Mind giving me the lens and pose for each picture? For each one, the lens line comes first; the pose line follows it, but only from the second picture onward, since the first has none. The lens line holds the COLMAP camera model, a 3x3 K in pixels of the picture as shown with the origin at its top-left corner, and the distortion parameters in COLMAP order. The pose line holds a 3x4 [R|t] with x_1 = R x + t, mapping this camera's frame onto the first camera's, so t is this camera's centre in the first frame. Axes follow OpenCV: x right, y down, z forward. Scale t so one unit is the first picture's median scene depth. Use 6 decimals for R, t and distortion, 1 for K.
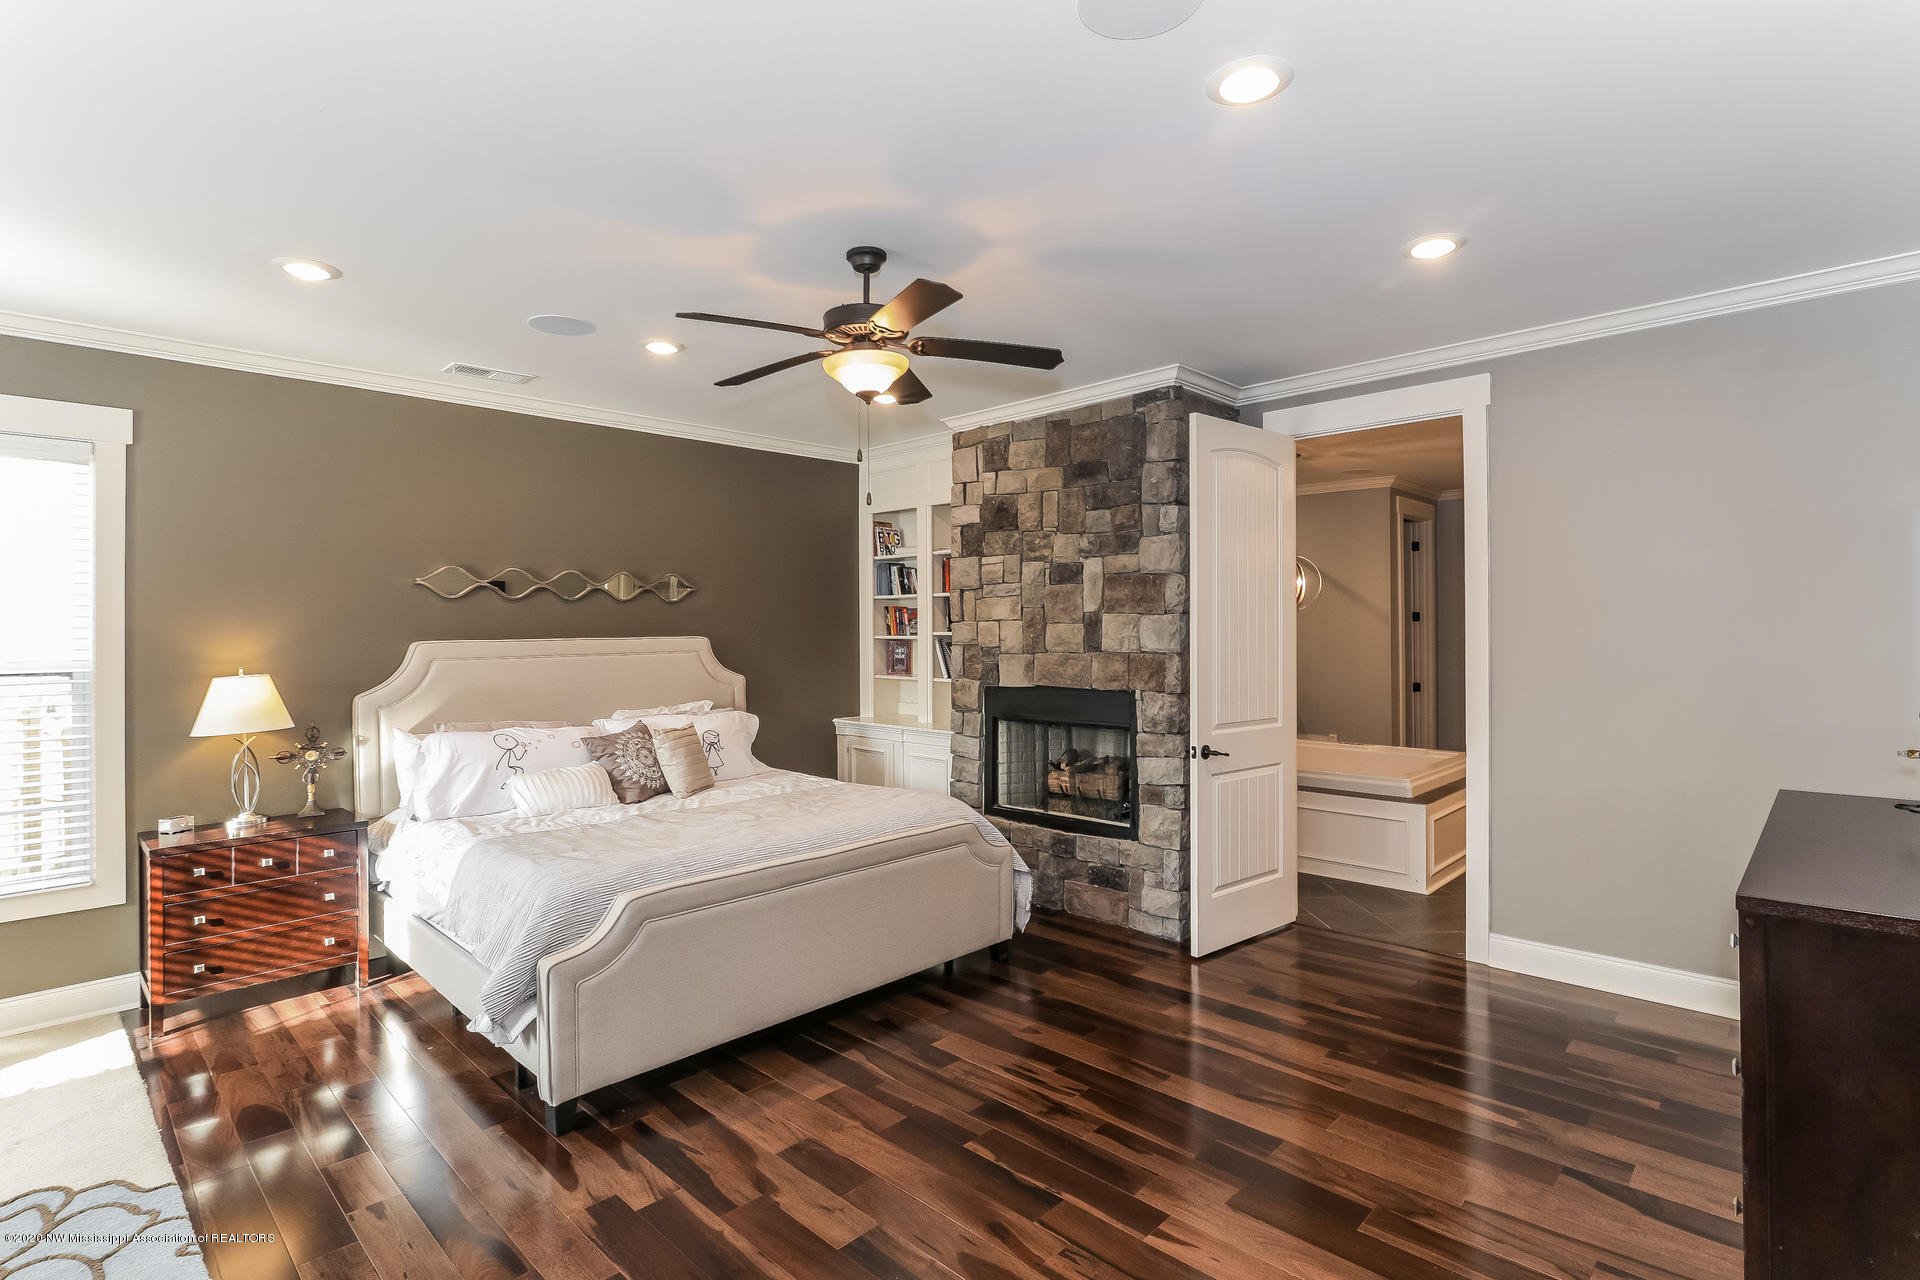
lens RADIAL K [[927.5, 0, 960.8], [0, 927.5, 631.1], [0, 0, 1]] dist [-0.002005, -0.000332]
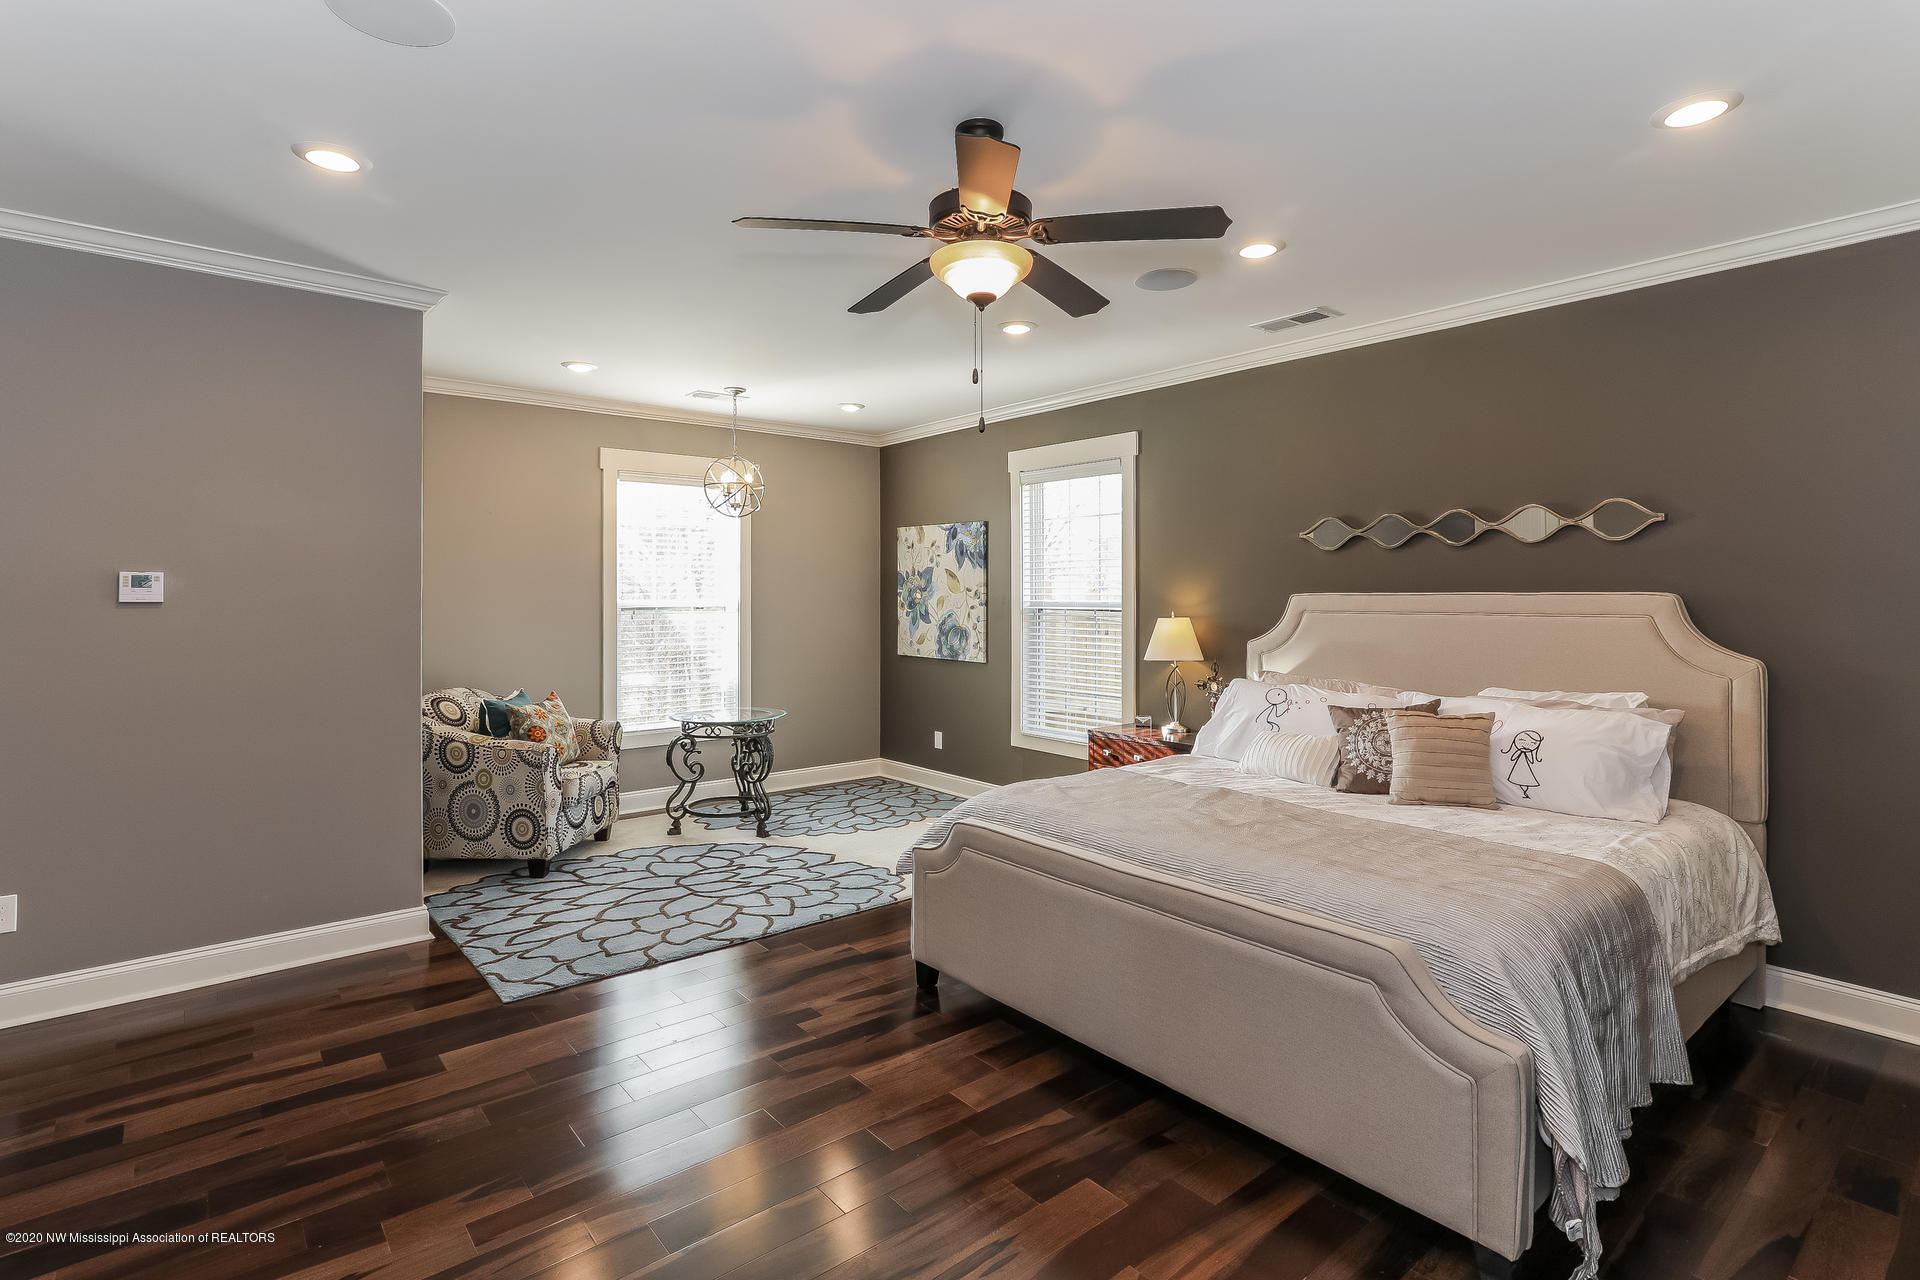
lens RADIAL K [[957.1, 0, 960.9], [0, 957.1, 594.0], [0, 0, 1]] dist [0.042090, 0.000098]
pose [[-0.099730, 0.011479, -0.994948, 0.597403], [-0.001767, 0.999930, 0.011713, 0.000246], [0.995013, 0.002926, -0.099702, 0.837236]]
